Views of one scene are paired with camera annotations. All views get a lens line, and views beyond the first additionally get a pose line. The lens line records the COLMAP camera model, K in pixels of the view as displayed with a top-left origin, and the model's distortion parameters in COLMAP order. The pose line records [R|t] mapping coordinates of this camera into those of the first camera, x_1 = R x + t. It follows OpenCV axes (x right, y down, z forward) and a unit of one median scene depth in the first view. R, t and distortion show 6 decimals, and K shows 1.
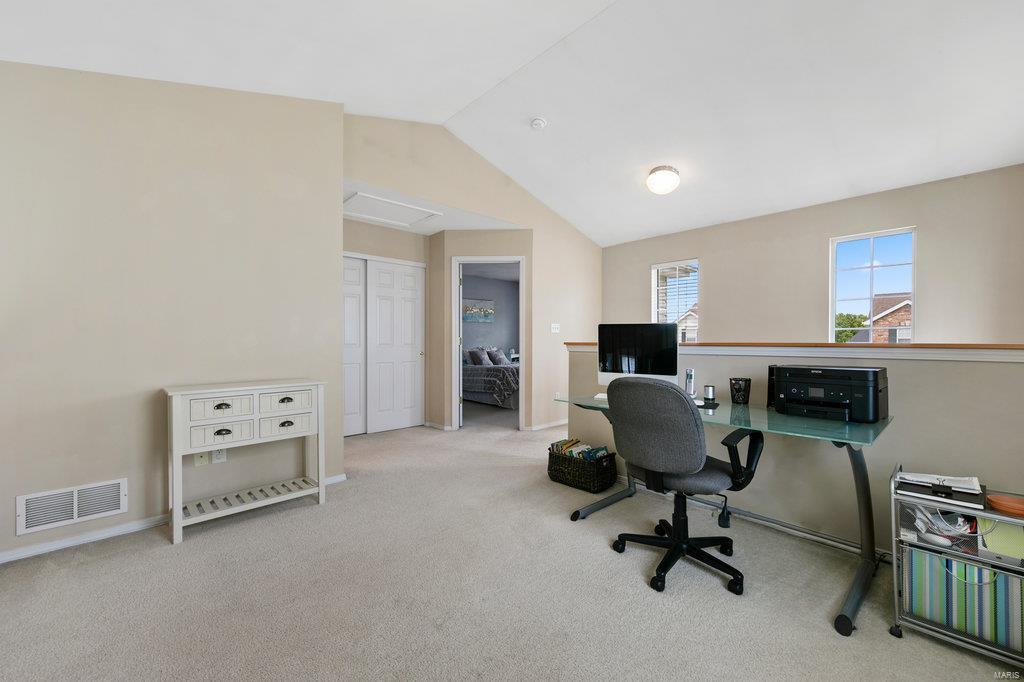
lens RADIAL K [[402.5, 0, 510.4], [0, 402.5, 341.1], [0, 0, 1]] dist [0.005368, -0.000269]
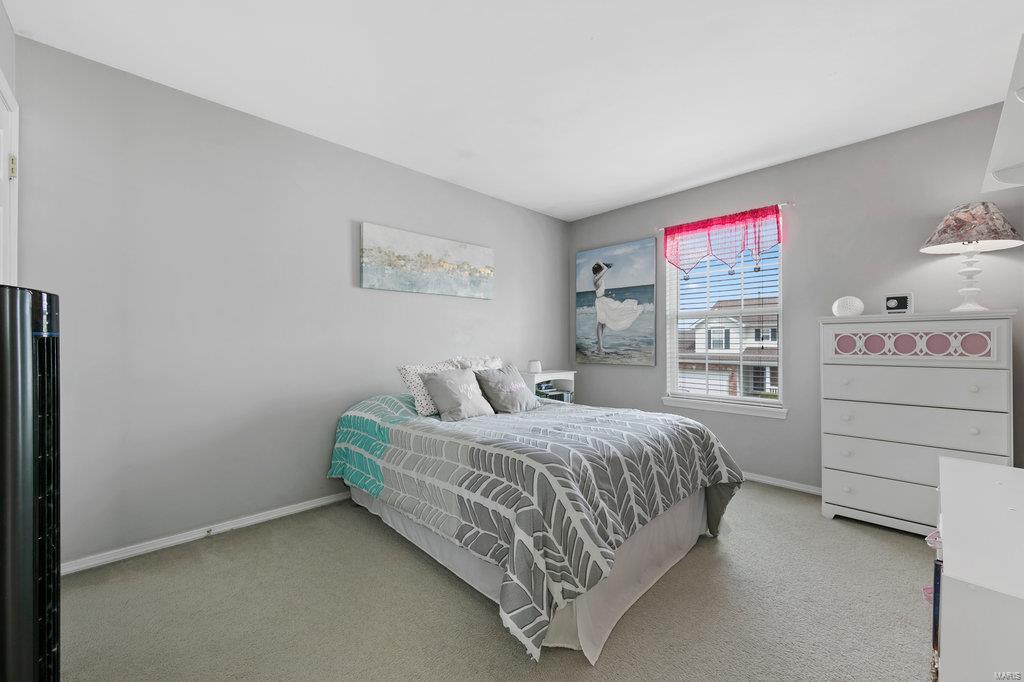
lens RADIAL K [[402.5, 0, 510.4], [0, 402.5, 341.1], [0, 0, 1]] dist [0.005368, -0.000269]
pose [[0.999954, -0.003961, 0.008727, -0.032175], [0.004022, 0.999967, -0.007040, 0.000948], [-0.008699, 0.007075, 0.999937, 0.677039]]
